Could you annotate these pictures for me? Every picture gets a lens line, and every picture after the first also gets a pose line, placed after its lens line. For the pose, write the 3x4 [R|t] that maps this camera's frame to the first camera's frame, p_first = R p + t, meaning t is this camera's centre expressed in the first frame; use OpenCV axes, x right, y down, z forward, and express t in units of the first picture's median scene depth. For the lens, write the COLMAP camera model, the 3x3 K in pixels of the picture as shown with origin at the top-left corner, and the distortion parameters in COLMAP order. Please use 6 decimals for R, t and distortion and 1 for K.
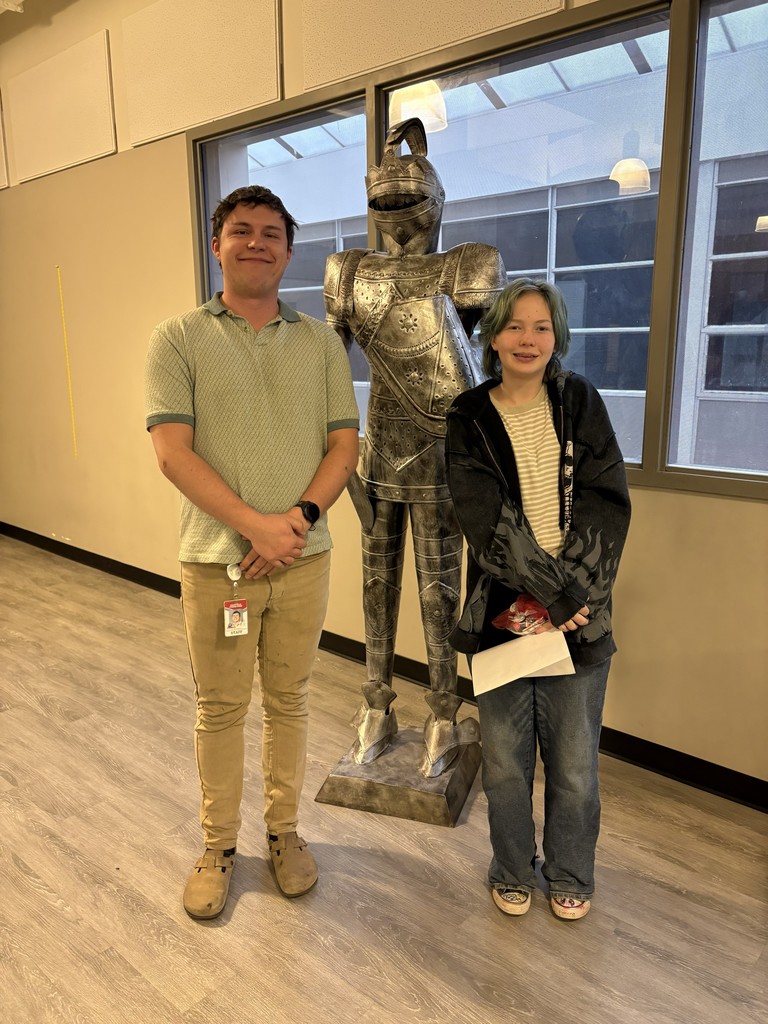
lens RADIAL K [[773.5, 0, 388.7], [0, 773.5, 518.5], [0, 0, 1]] dist [0.051291, -0.054815]
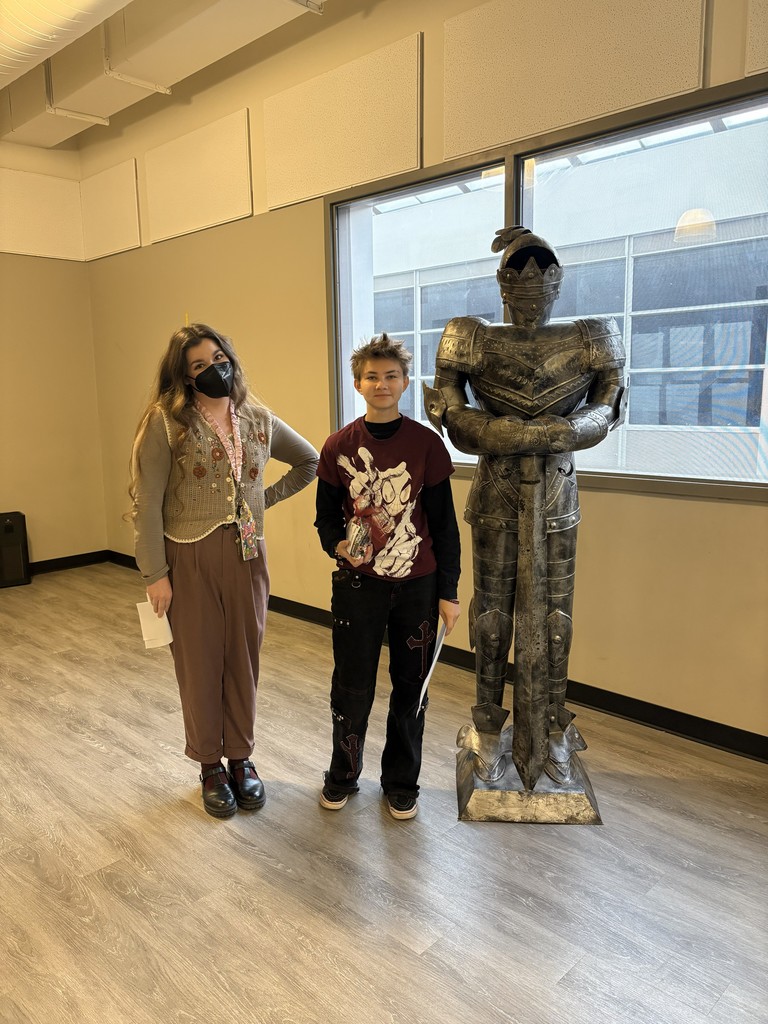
lens RADIAL K [[773.5, 0, 382.8], [0, 773.5, 513.8], [0, 0, 1]] dist [0.051291, -0.054815]
pose [[0.998825, -0.000729, -0.048462, -0.176599], [-0.002228, 0.998140, -0.060925, 0.040545], [0.048416, 0.060961, 0.996965, -0.121968]]
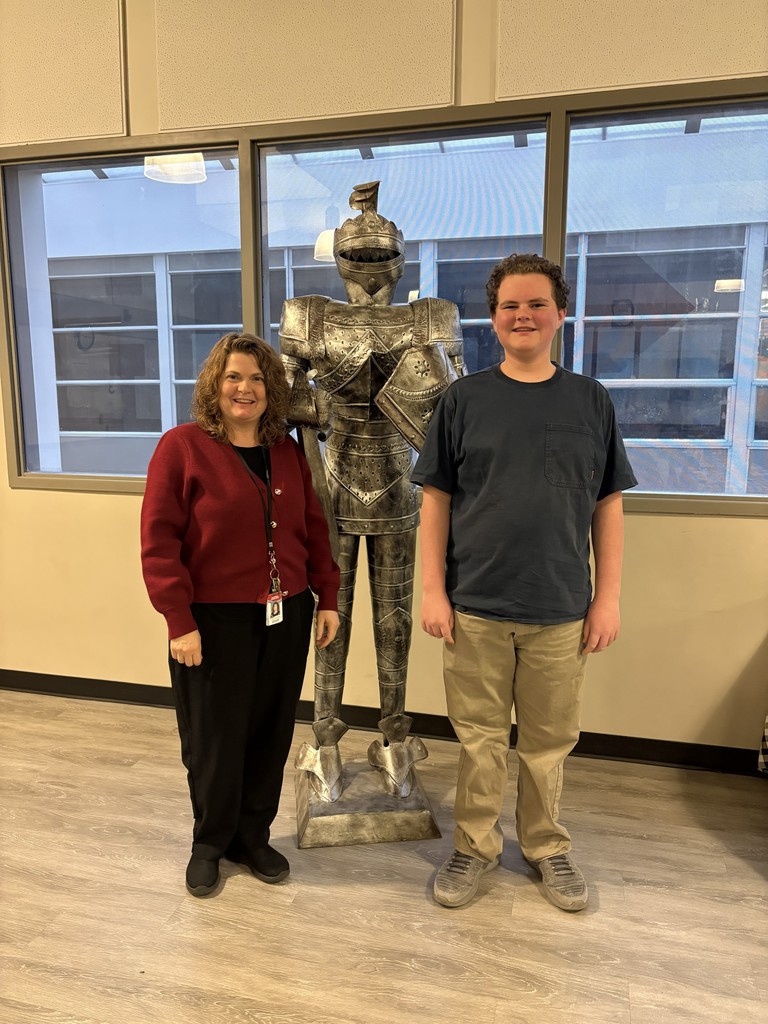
lens RADIAL K [[773.5, 0, 384.9], [0, 773.5, 519.9], [0, 0, 1]] dist [0.051291, -0.054815]
pose [[0.892984, -0.061247, 0.445902, -0.400447], [0.089924, 0.995002, -0.043418, 0.005477], [-0.441014, 0.078869, 0.894028, 0.048947]]
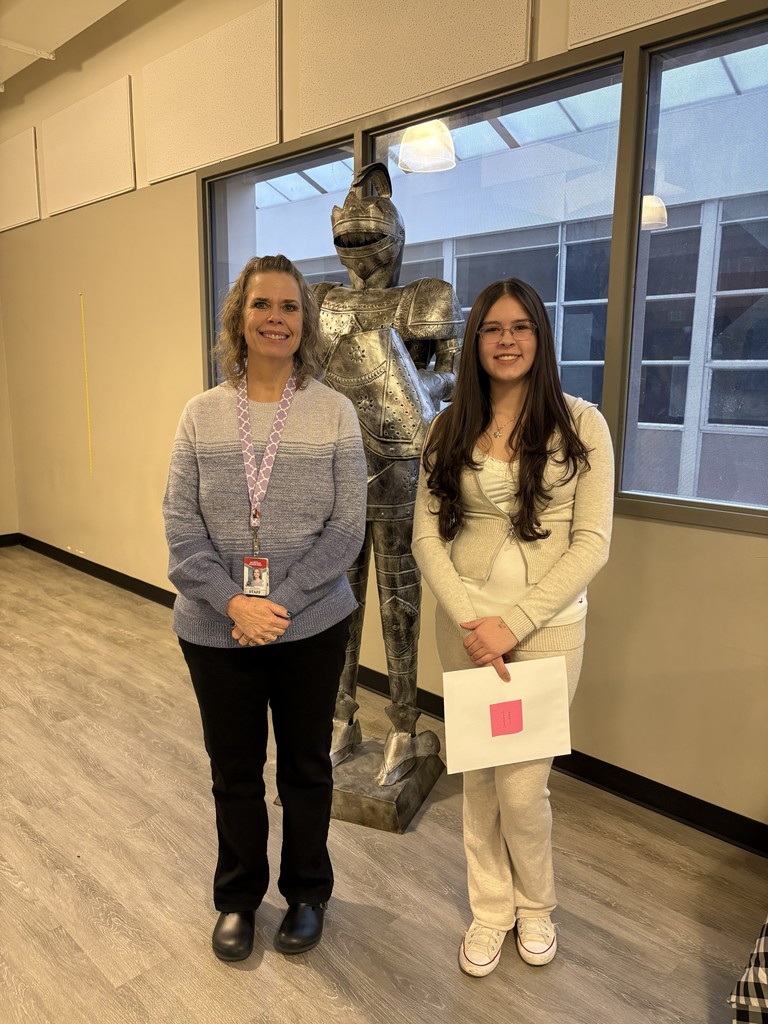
lens RADIAL K [[773.5, 0, 385.1], [0, 773.5, 519.2], [0, 0, 1]] dist [0.051291, -0.054815]
pose [[0.998340, 0.027661, -0.050518, 0.094744], [-0.029427, 0.998969, -0.034563, 0.012757], [0.049510, 0.035992, 0.998125, -0.048276]]
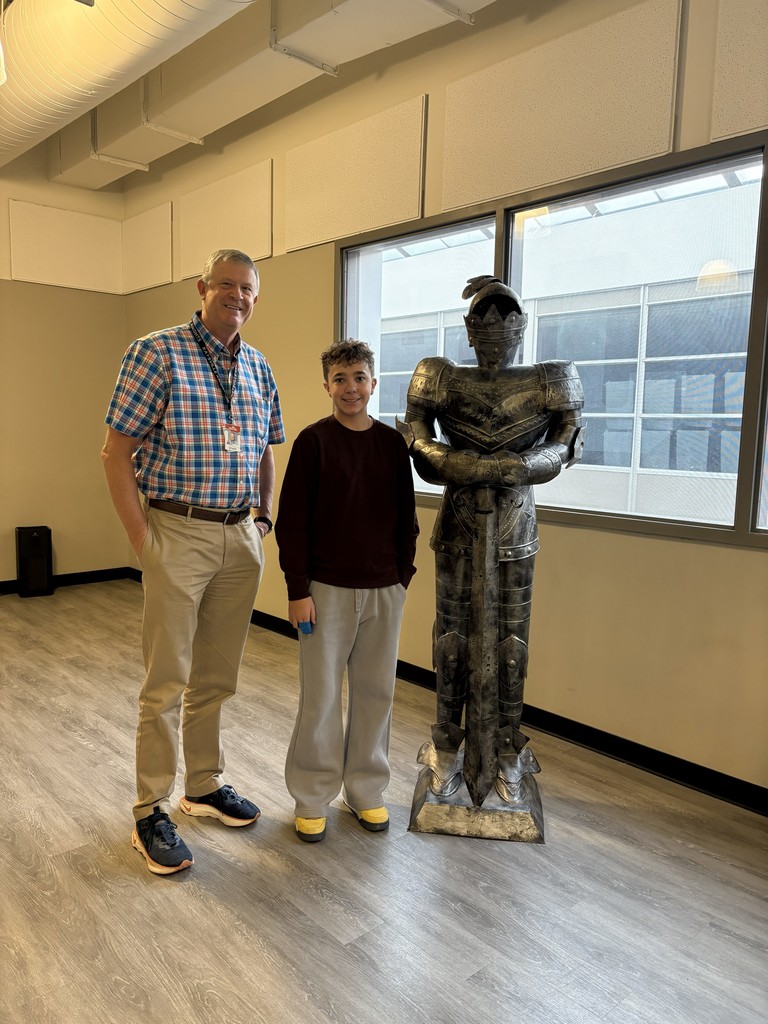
lens RADIAL K [[773.5, 0, 377.7], [0, 773.5, 517.4], [0, 0, 1]] dist [0.051291, -0.054815]
pose [[0.993452, 0.041493, -0.106445, -0.073478], [-0.052230, 0.993600, -0.100153, 0.059107], [0.101608, 0.105057, 0.989262, -0.186011]]
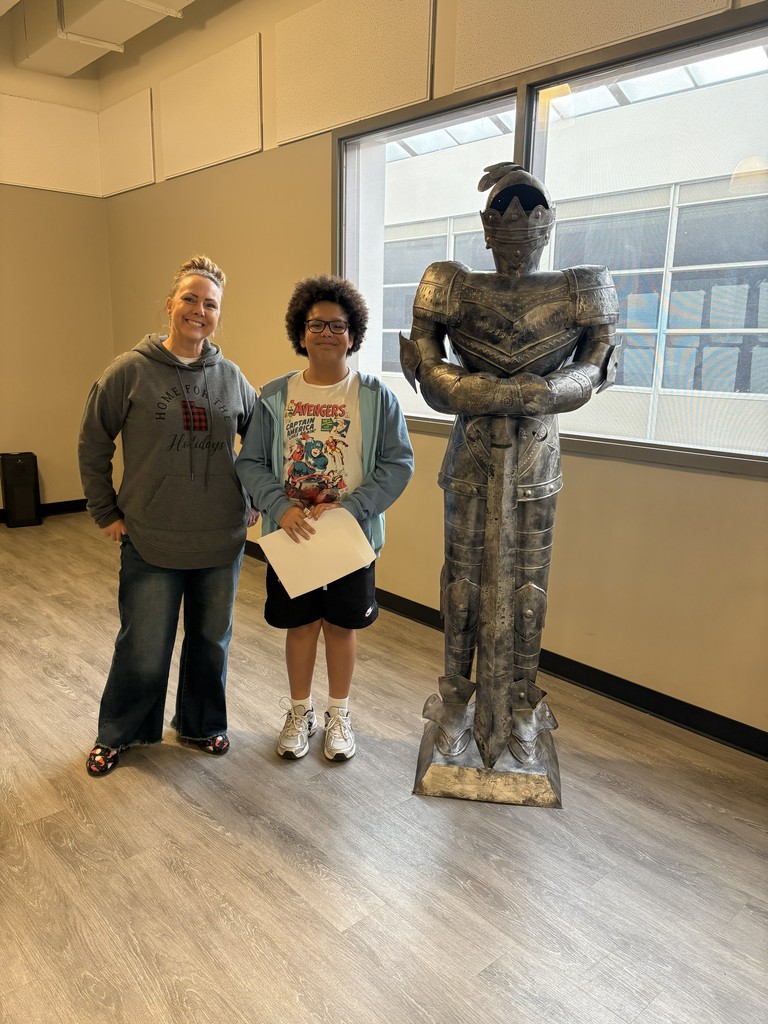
lens RADIAL K [[773.5, 0, 380.1], [0, 773.5, 519.4], [0, 0, 1]] dist [0.051291, -0.054815]
pose [[0.992975, 0.050716, -0.106902, -0.081606], [-0.050387, 0.998713, 0.005774, 0.029095], [0.107057, -0.000347, 0.994253, -0.059235]]
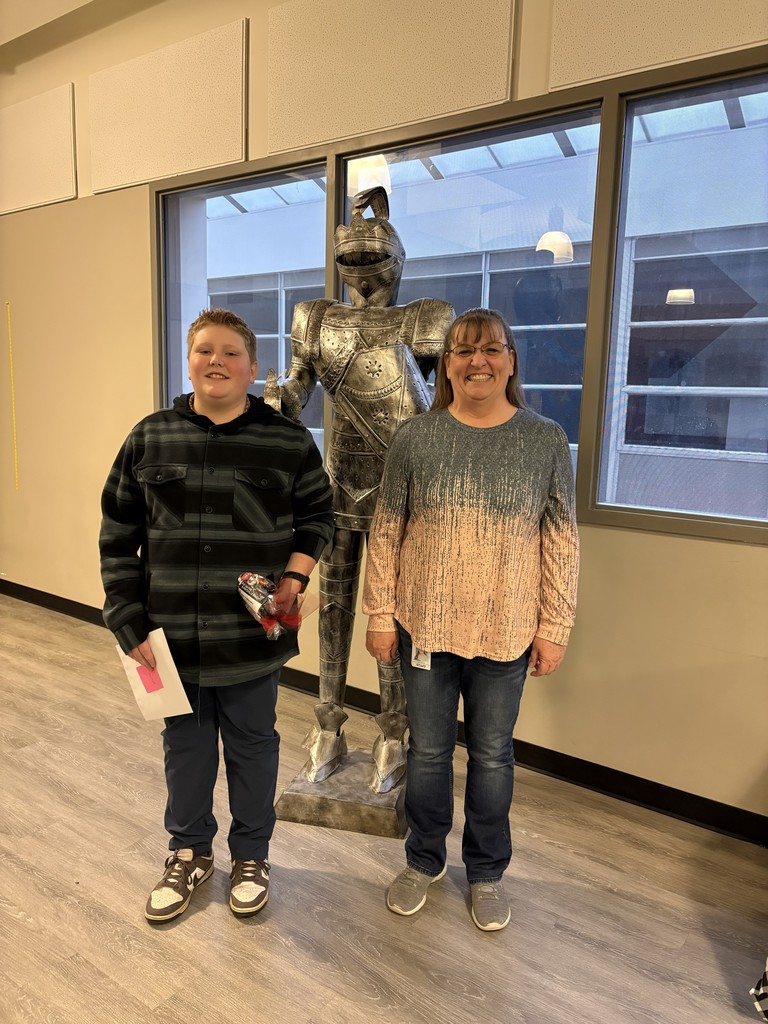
lens RADIAL K [[773.5, 0, 385.7], [0, 773.5, 521.1], [0, 0, 1]] dist [0.051291, -0.054815]
pose [[0.995553, 0.020926, 0.091847, -0.043077], [-0.015212, 0.997930, -0.062481, 0.029606], [-0.092964, 0.060806, 0.993811, -0.069942]]
